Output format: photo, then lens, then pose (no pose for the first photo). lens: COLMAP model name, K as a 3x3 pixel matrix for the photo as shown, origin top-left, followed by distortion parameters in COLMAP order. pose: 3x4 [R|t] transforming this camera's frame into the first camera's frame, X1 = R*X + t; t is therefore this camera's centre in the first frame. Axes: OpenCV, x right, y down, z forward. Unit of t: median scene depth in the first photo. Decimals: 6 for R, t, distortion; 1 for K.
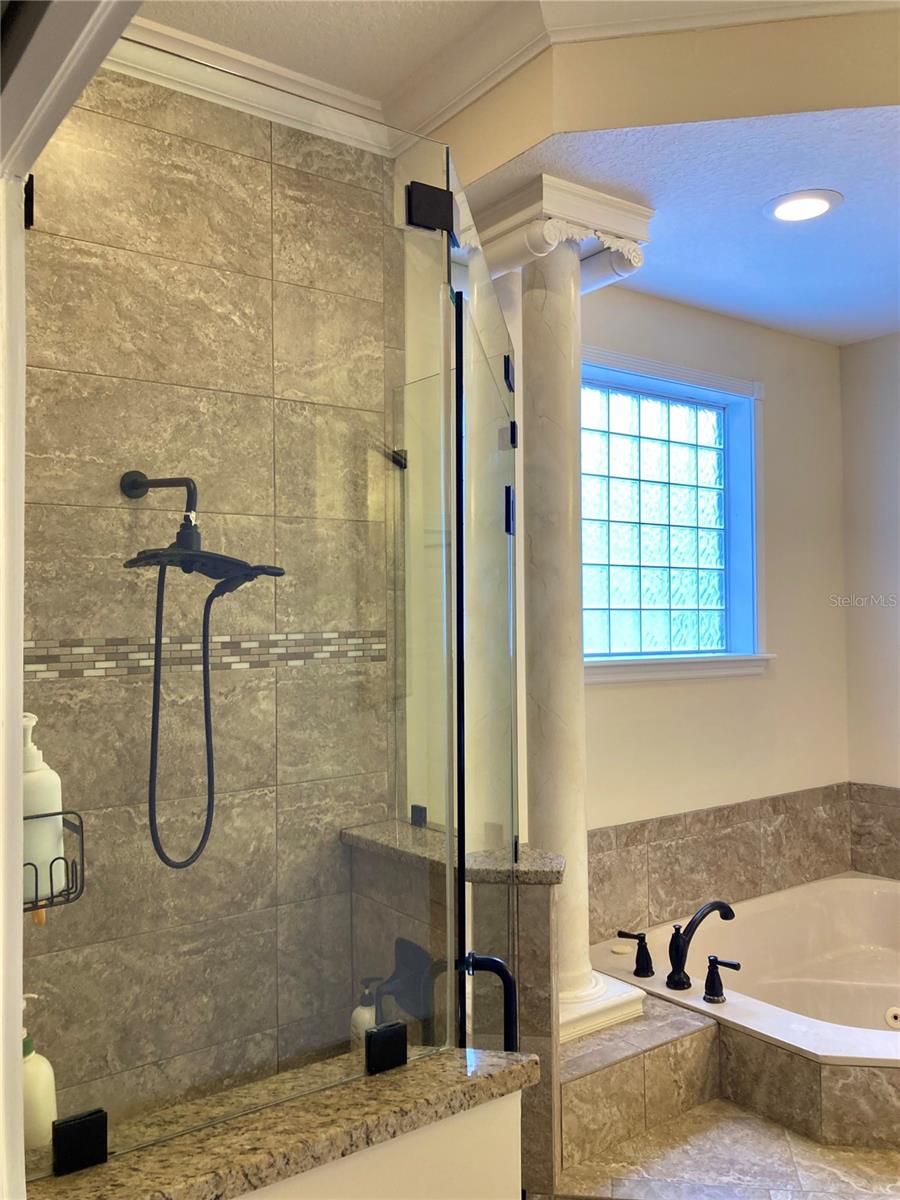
lens RADIAL K [[1000.0, 0, 466.6], [0, 1000.0, 592.4], [0, 0, 1]] dist [0.016936, 0.000900]
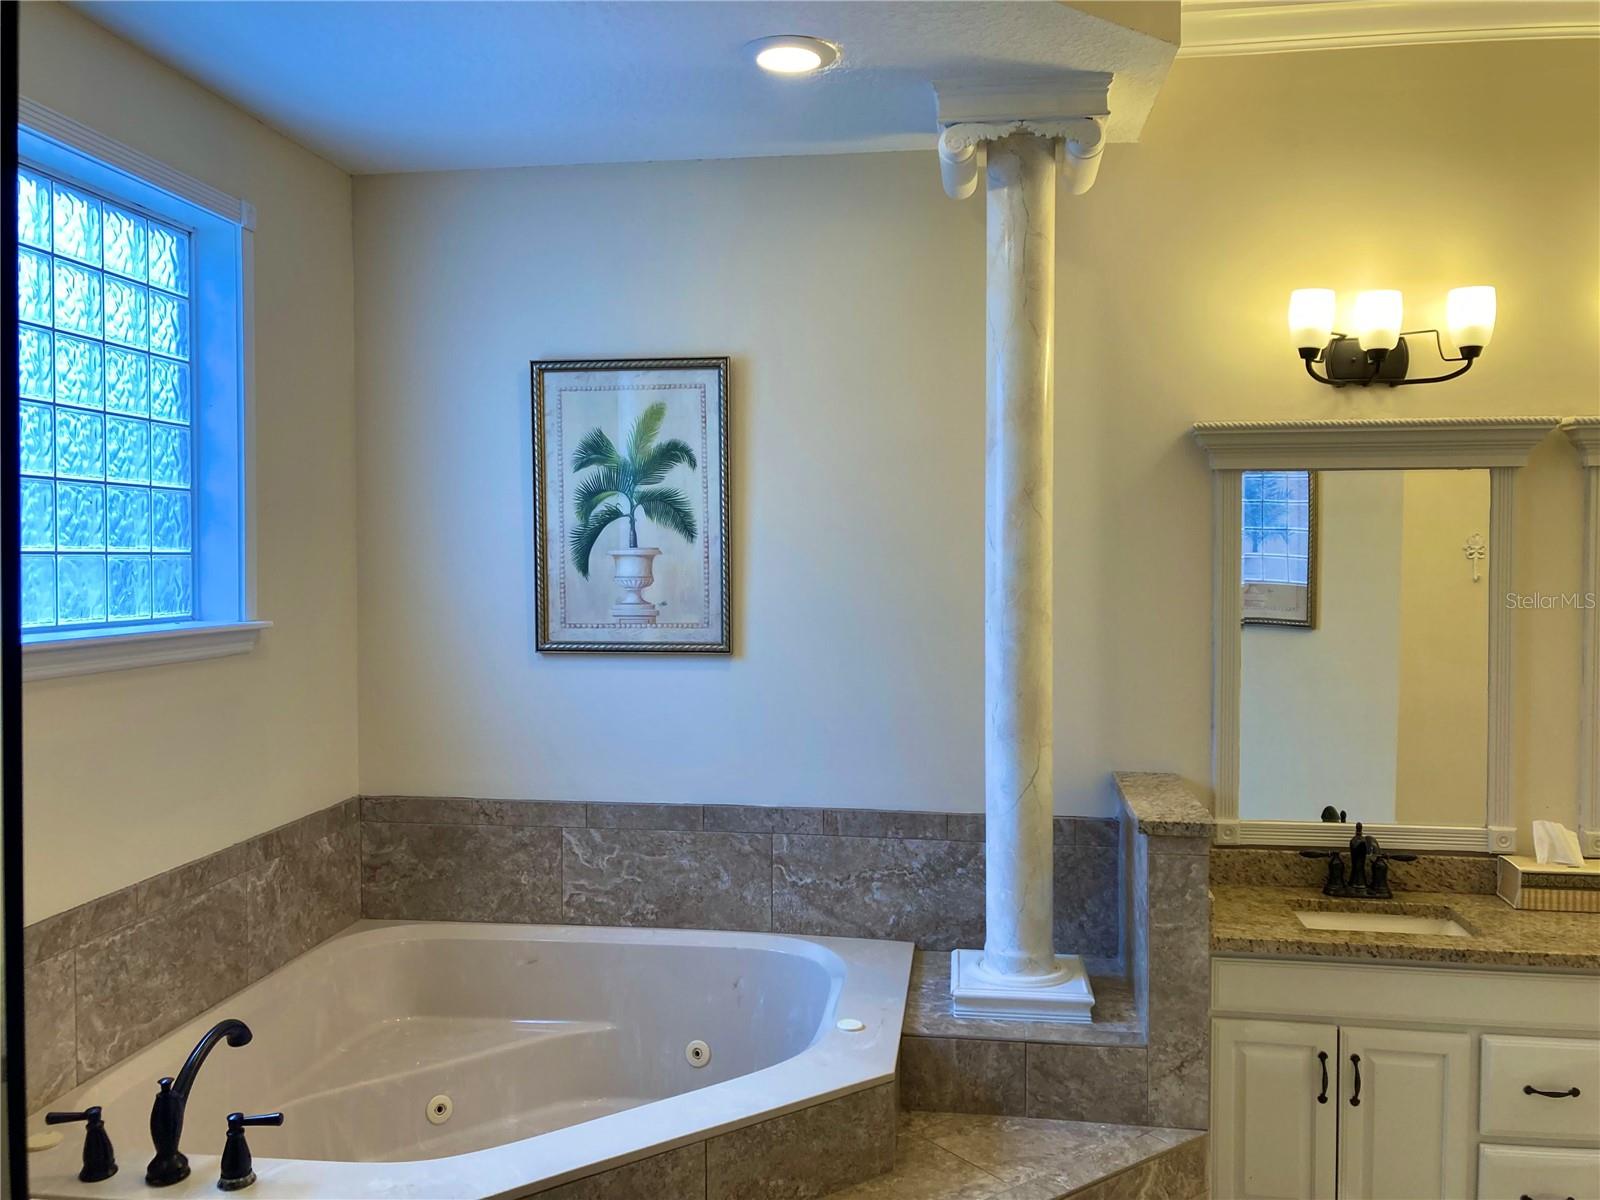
lens RADIAL K [[1307.2, 0, 797.2], [0, 1307.2, 580.2], [0, 0, 1]] dist [0.032541, -0.024283]
pose [[0.706937, -0.008671, 0.707223, -0.072760], [-0.020564, 0.999250, 0.032807, -0.001477], [-0.706977, -0.037736, 0.706229, 0.166571]]
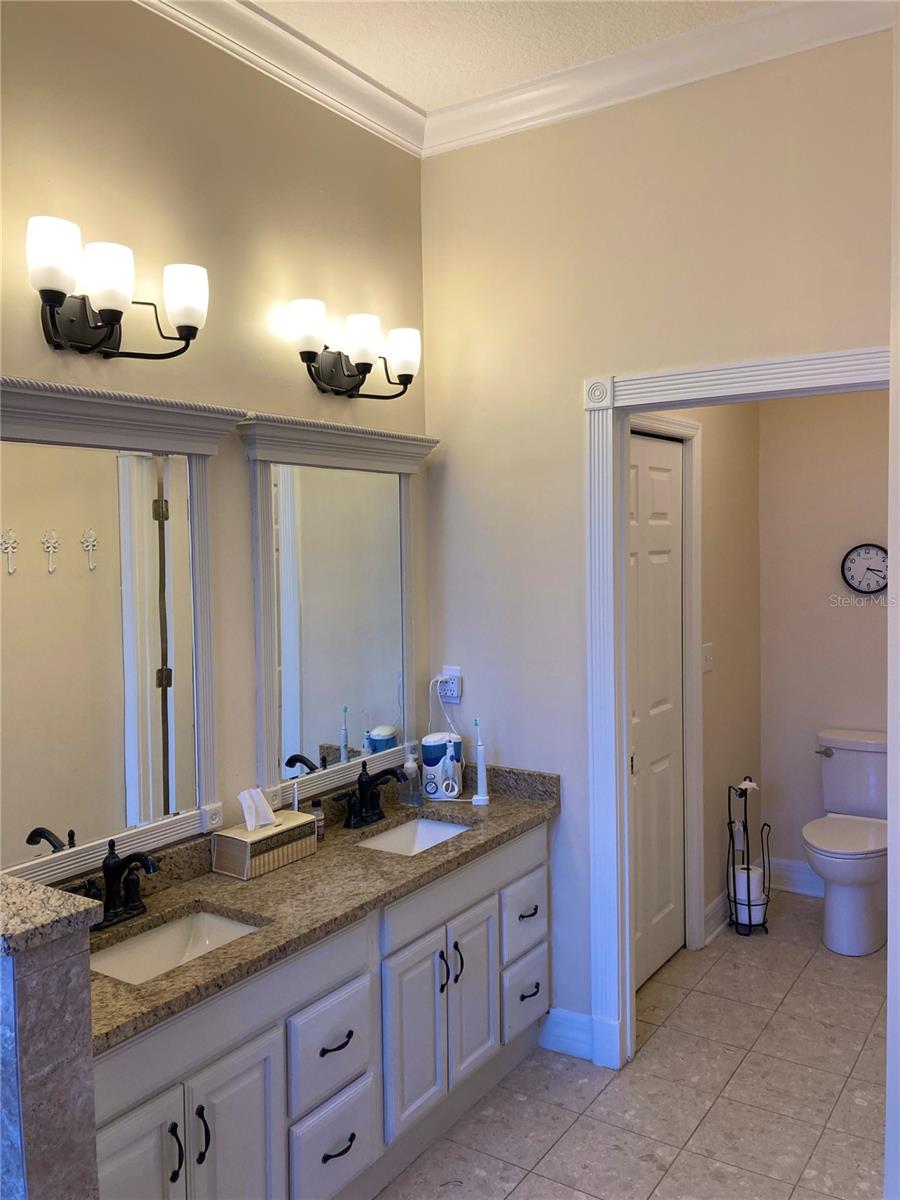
lens RADIAL K [[980.4, 0, 450.0], [0, 980.4, 600.0], [0, 0, 1]] dist [0.032541, -0.024283]
pose [[-0.337044, -0.039192, 0.940673, 0.251149], [0.000882, 0.999120, 0.041944, 0.015823], [-0.941489, 0.014967, -0.336713, 0.601604]]
